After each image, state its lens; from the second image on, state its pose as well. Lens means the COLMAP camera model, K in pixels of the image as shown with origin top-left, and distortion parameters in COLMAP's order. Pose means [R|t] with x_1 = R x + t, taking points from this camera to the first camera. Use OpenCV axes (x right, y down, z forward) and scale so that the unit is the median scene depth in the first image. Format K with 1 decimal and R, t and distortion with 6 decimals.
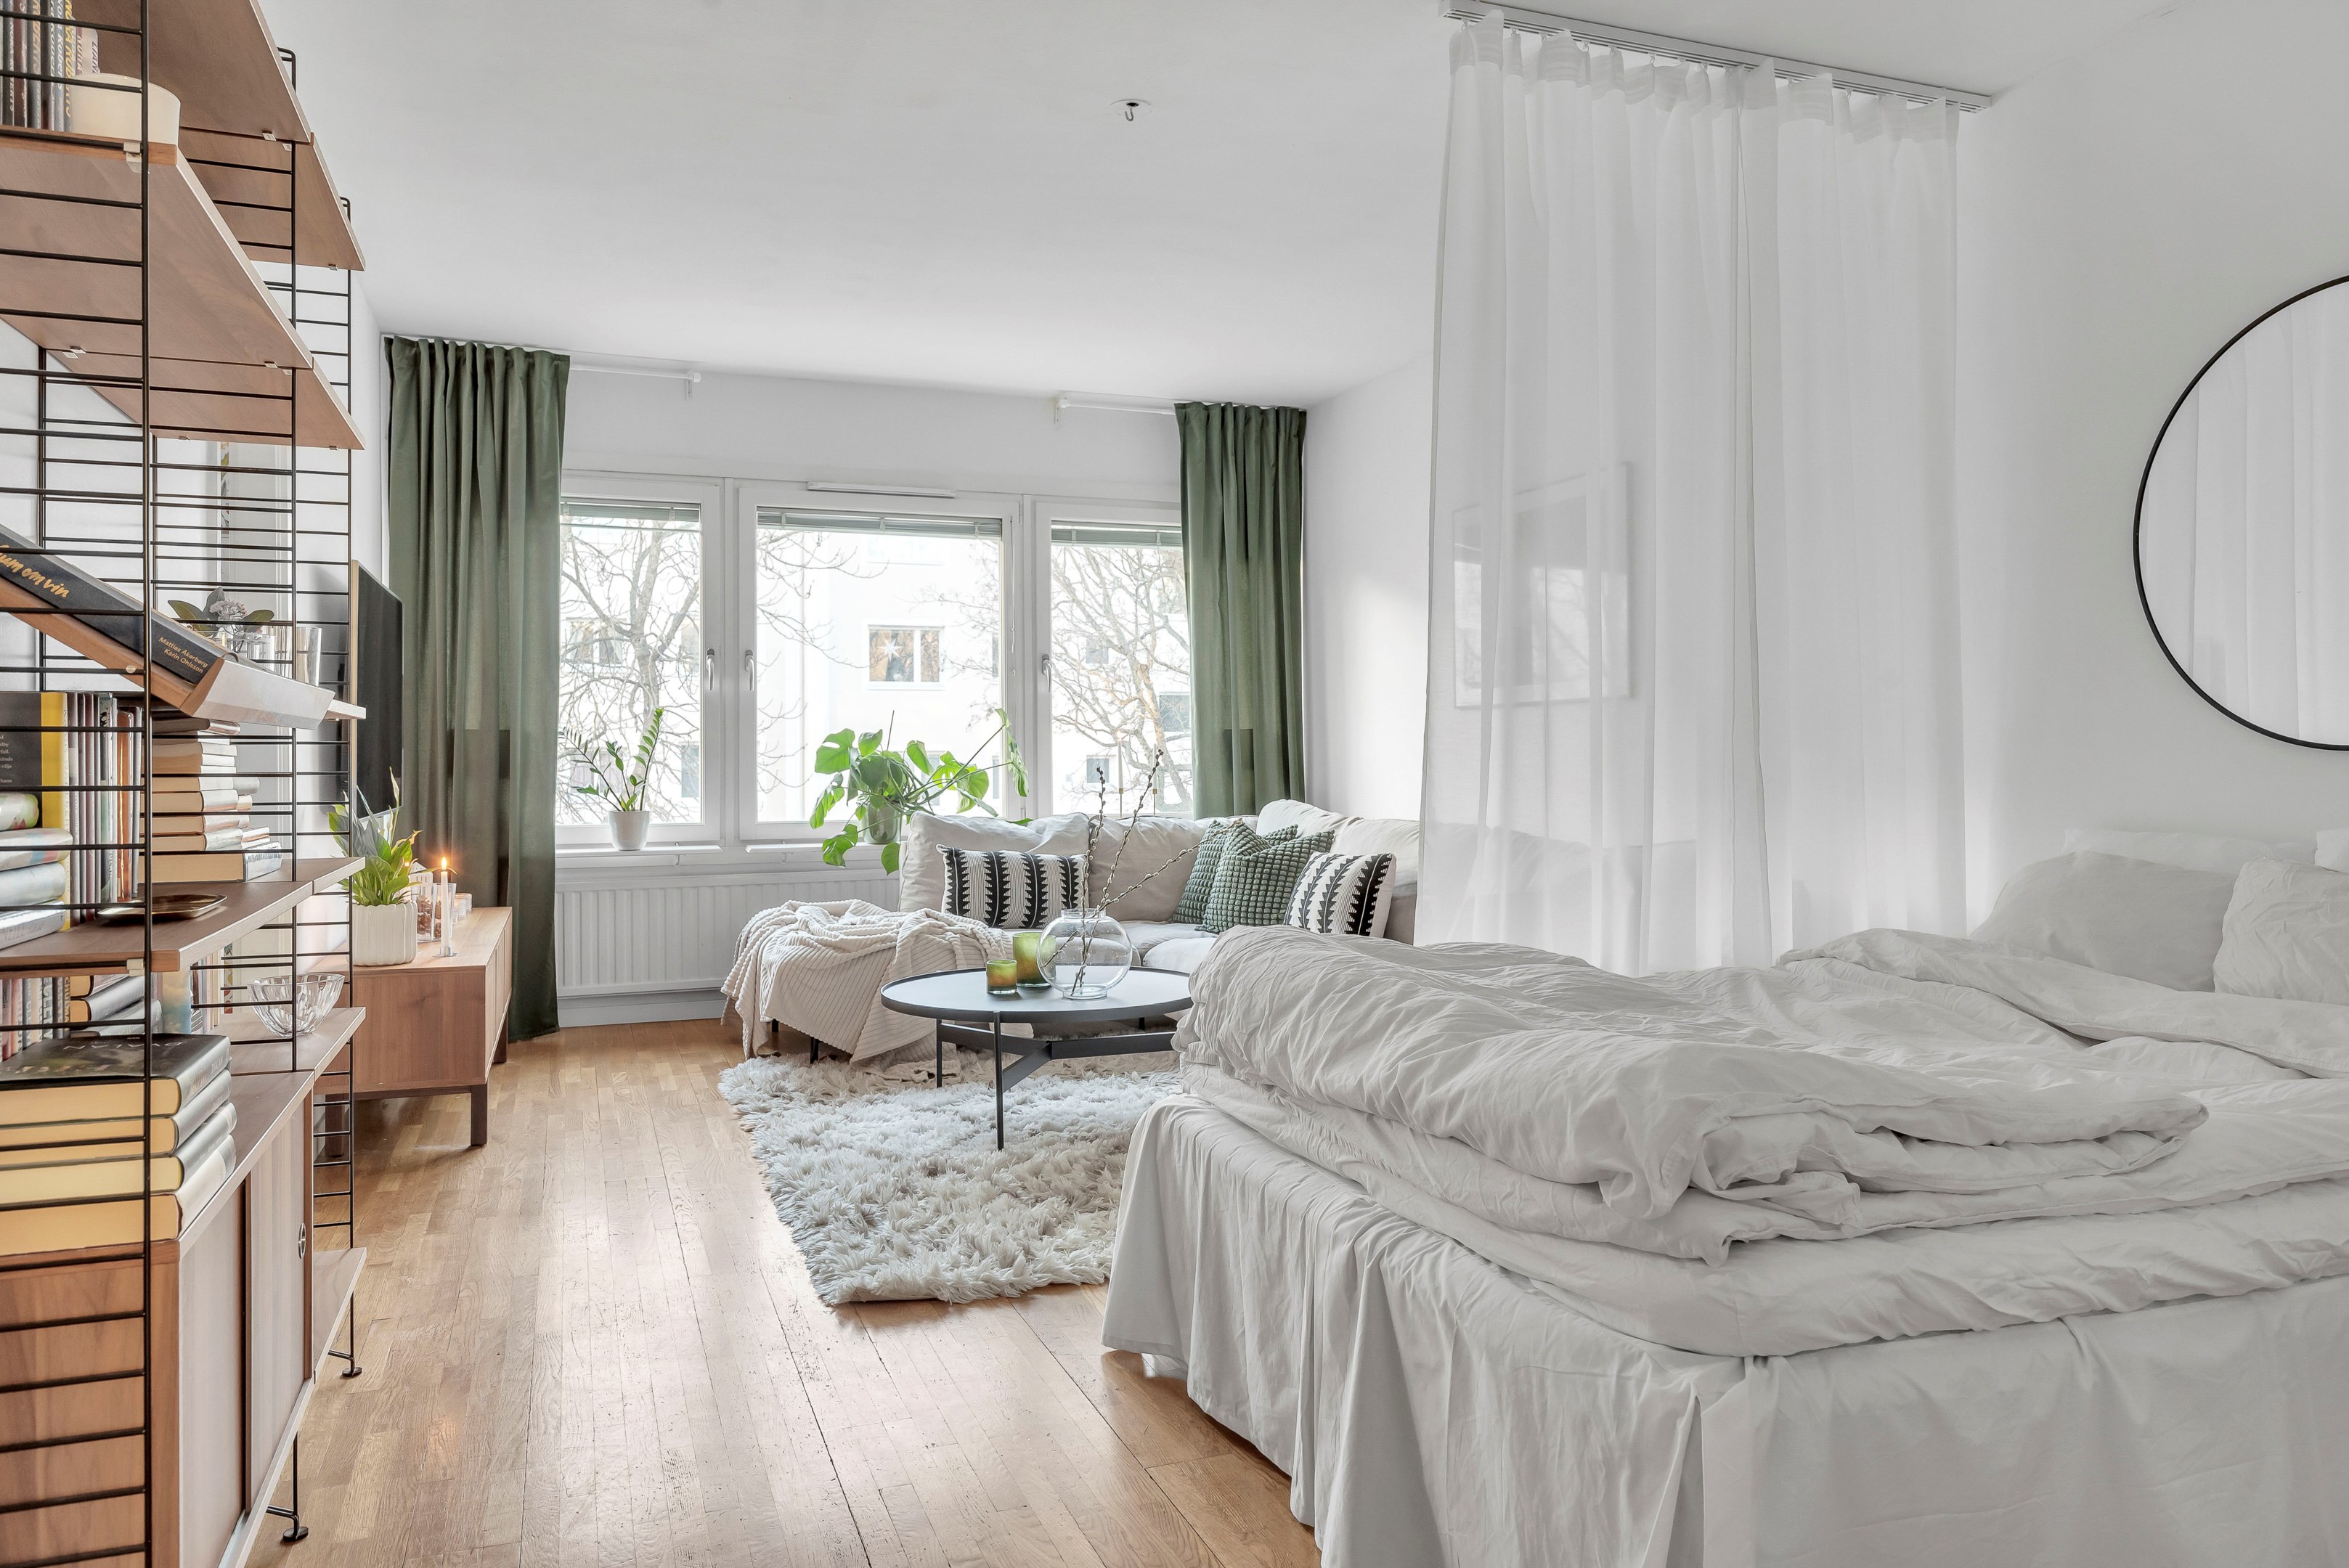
lens RADIAL K [[1578.0, 0, 1178.0], [0, 1578.0, 761.8], [0, 0, 1]] dist [-0.001408, -0.001808]
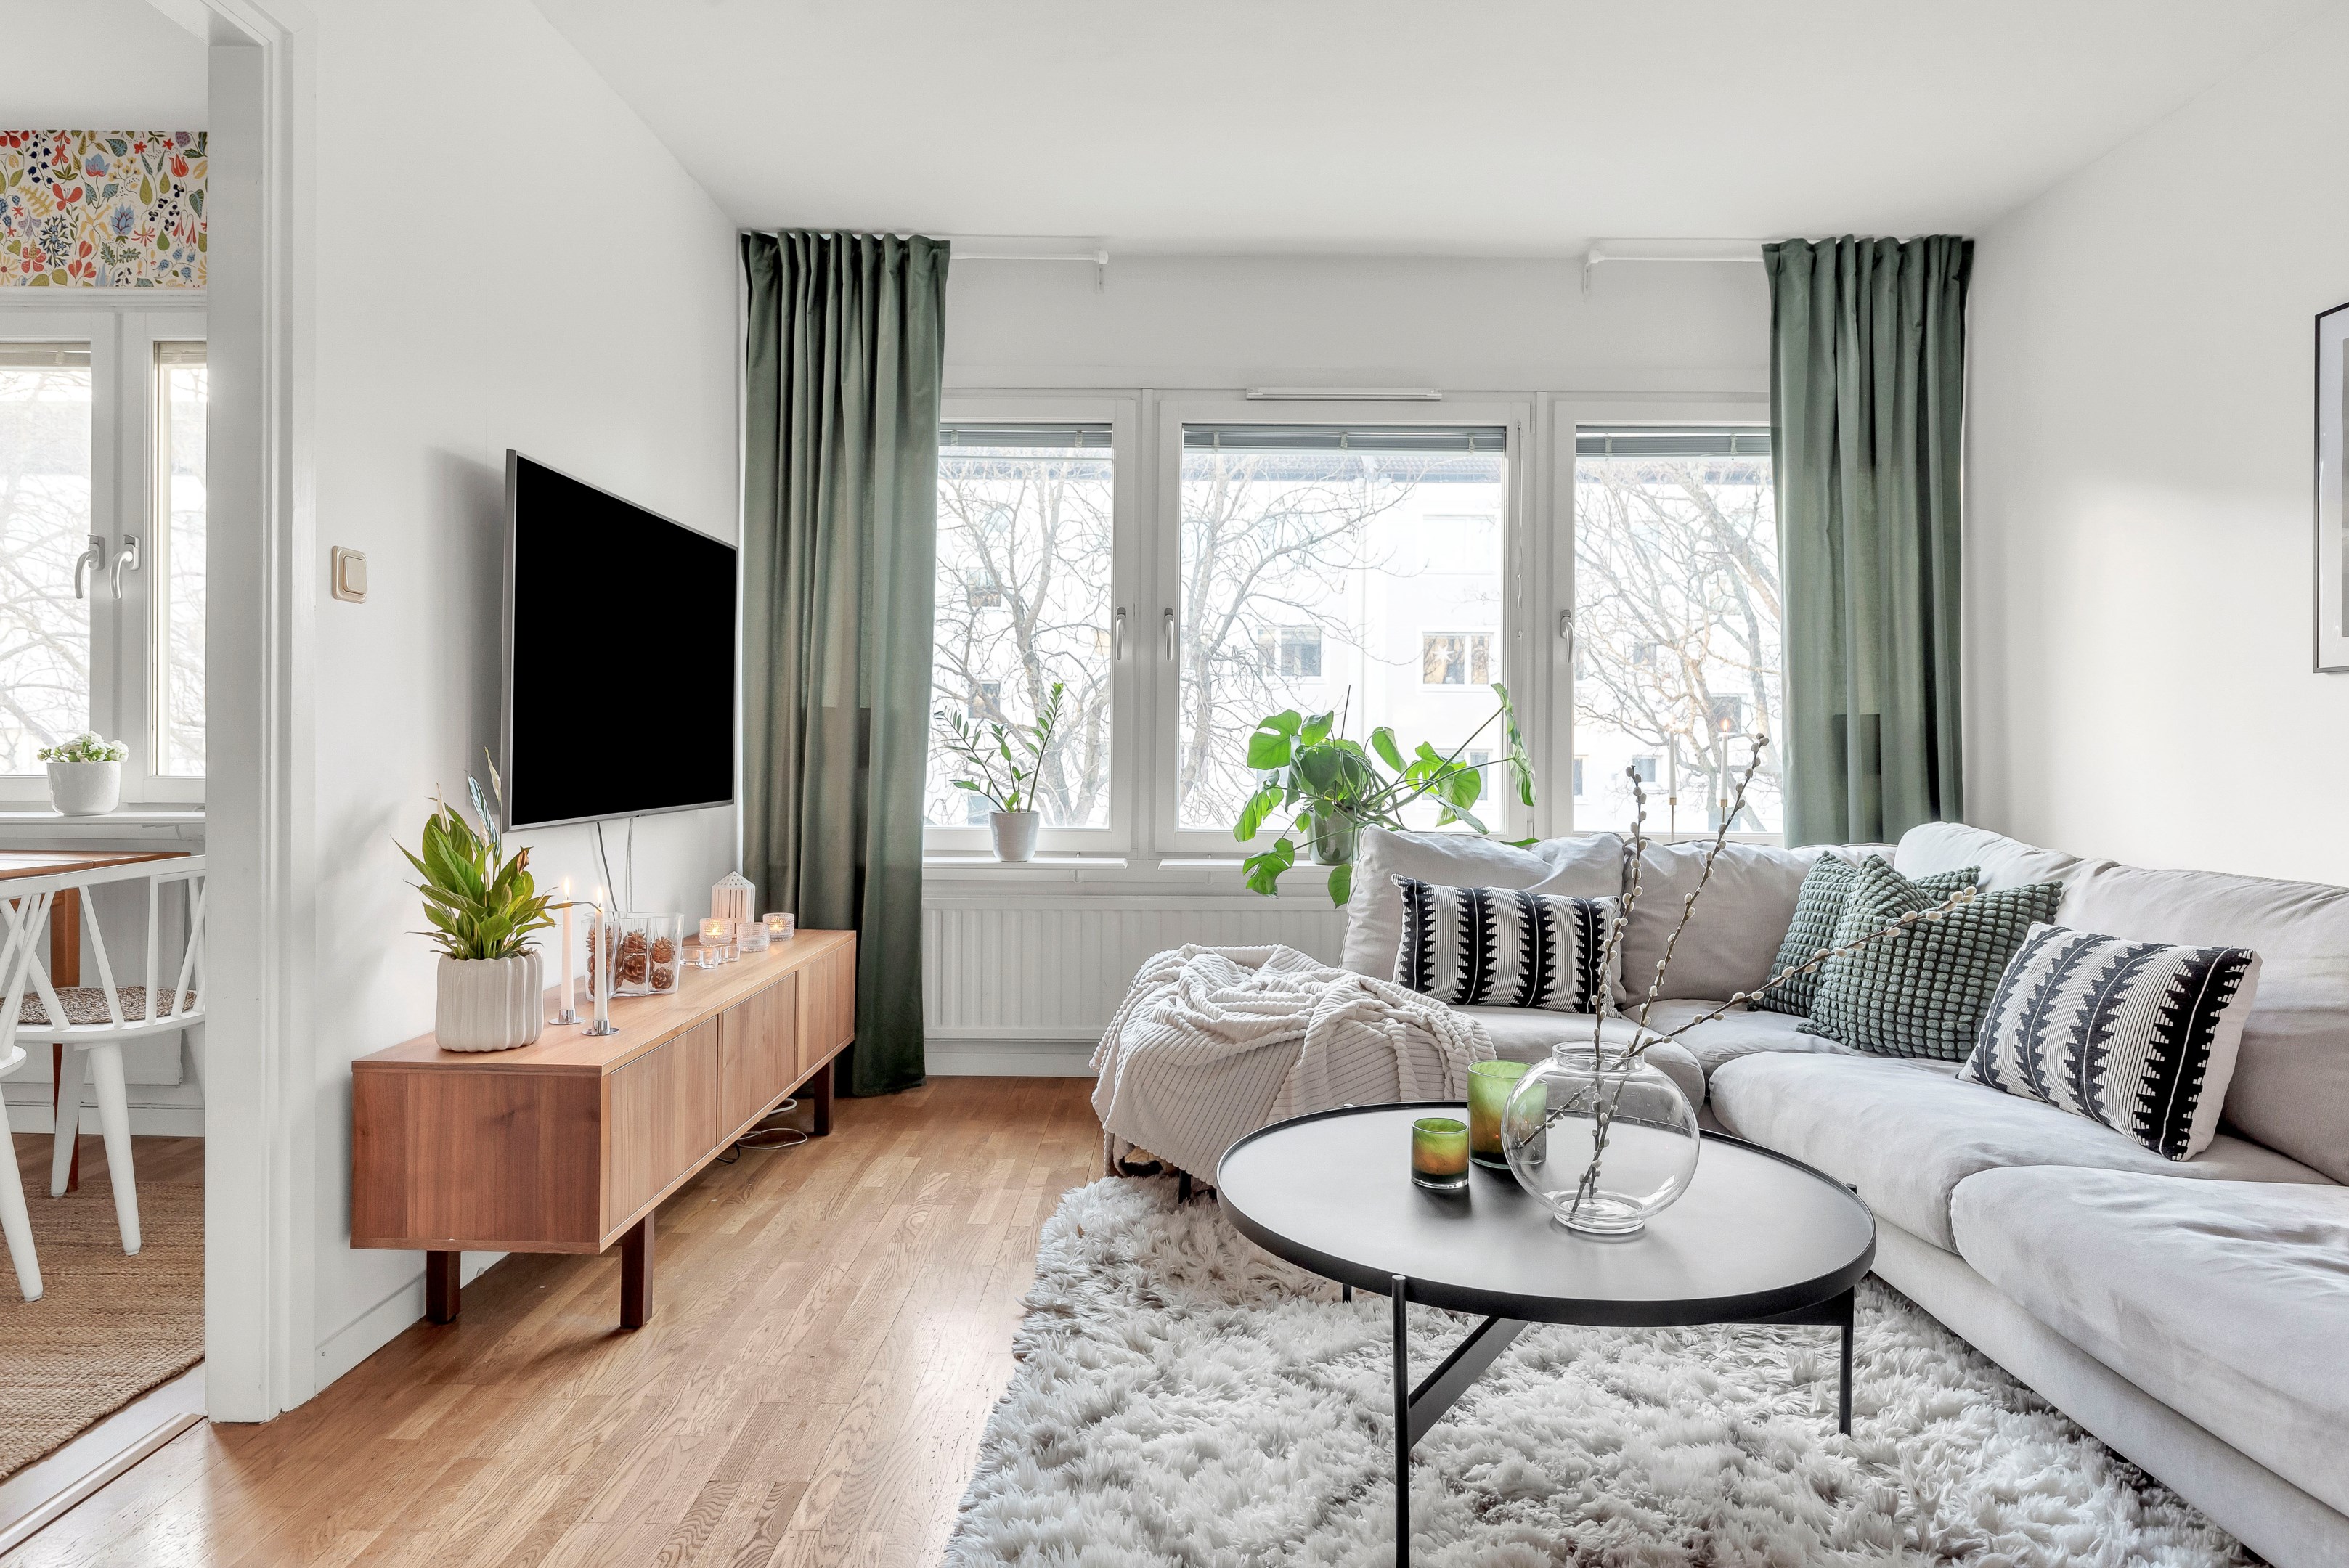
lens RADIAL K [[1411.8, 0, 1163.9], [0, 1411.8, 747.1], [0, 0, 1]] dist [-0.002308, -0.000380]
pose [[0.928943, 0.012394, -0.370015, -0.015642], [-0.015261, 0.999872, -0.004822, 0.001026], [0.369908, 0.010126, 0.929013, 0.355980]]
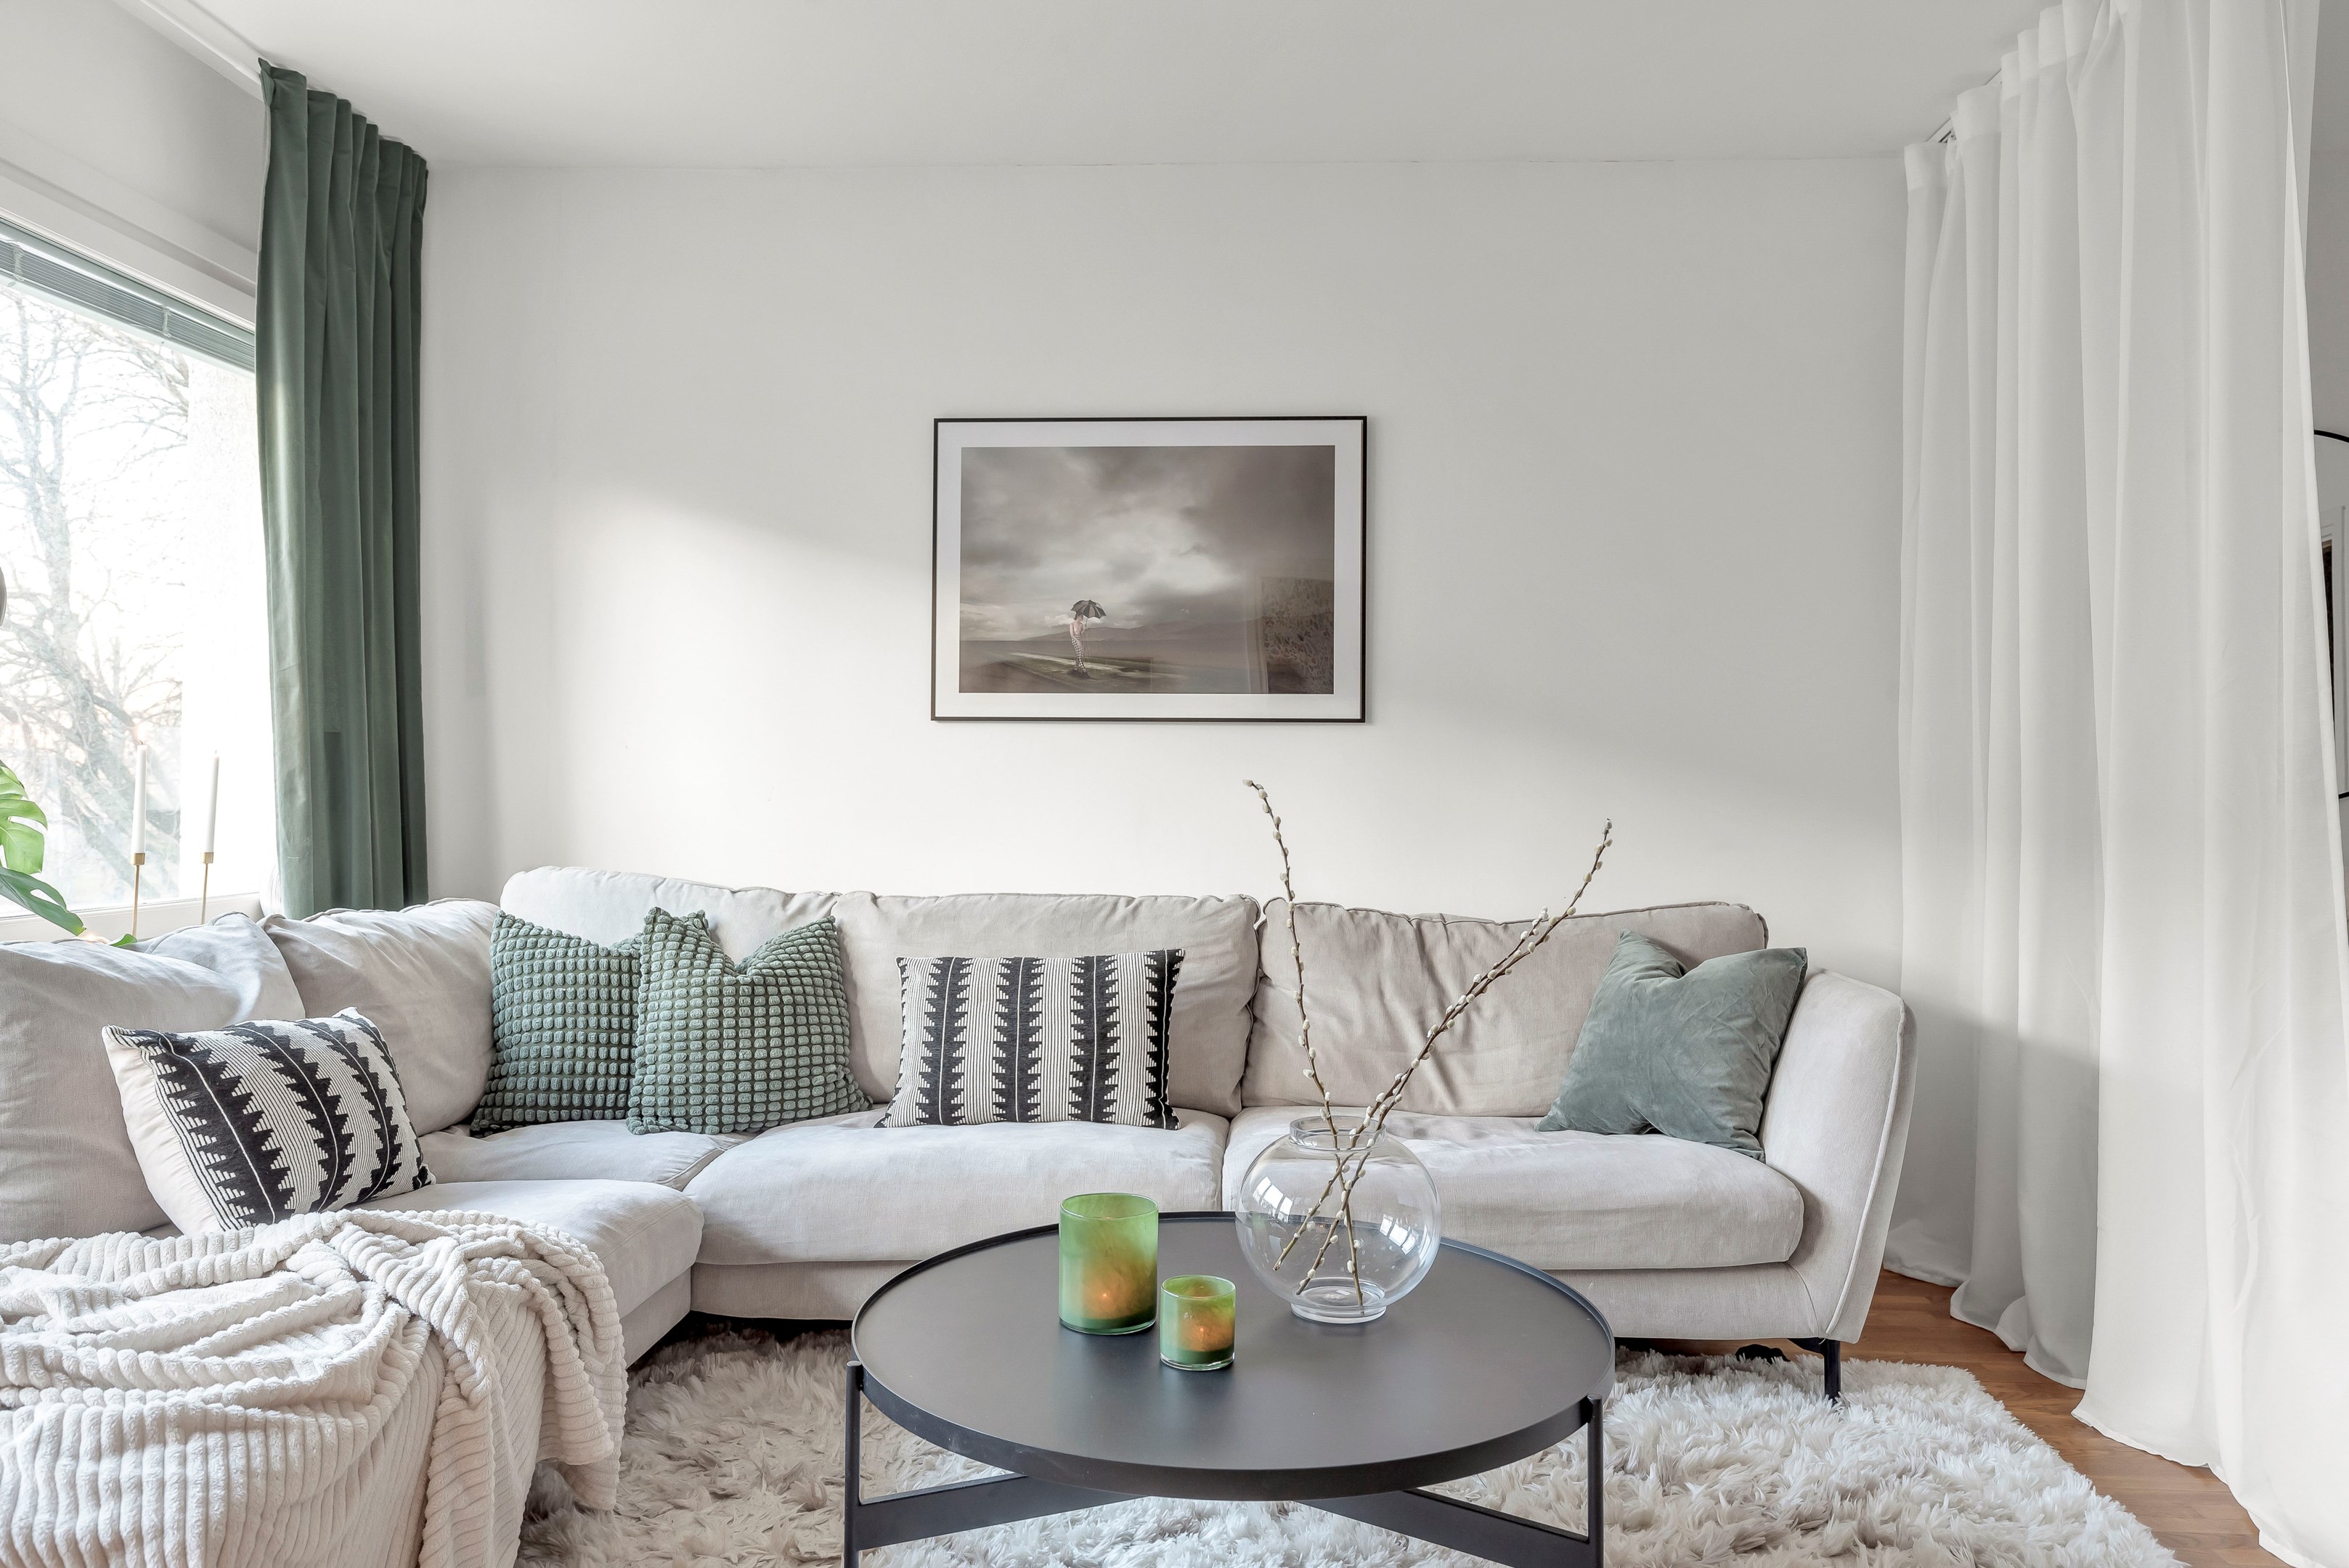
lens RADIAL K [[1578.0, 0, 1178.0], [0, 1578.0, 761.8], [0, 0, 1]] dist [-0.001408, -0.001808]
pose [[0.408111, 0.026471, 0.912548, -0.344671], [-0.006435, 0.999638, -0.026119, 0.000808], [-0.912910, 0.004787, 0.408134, 0.584531]]
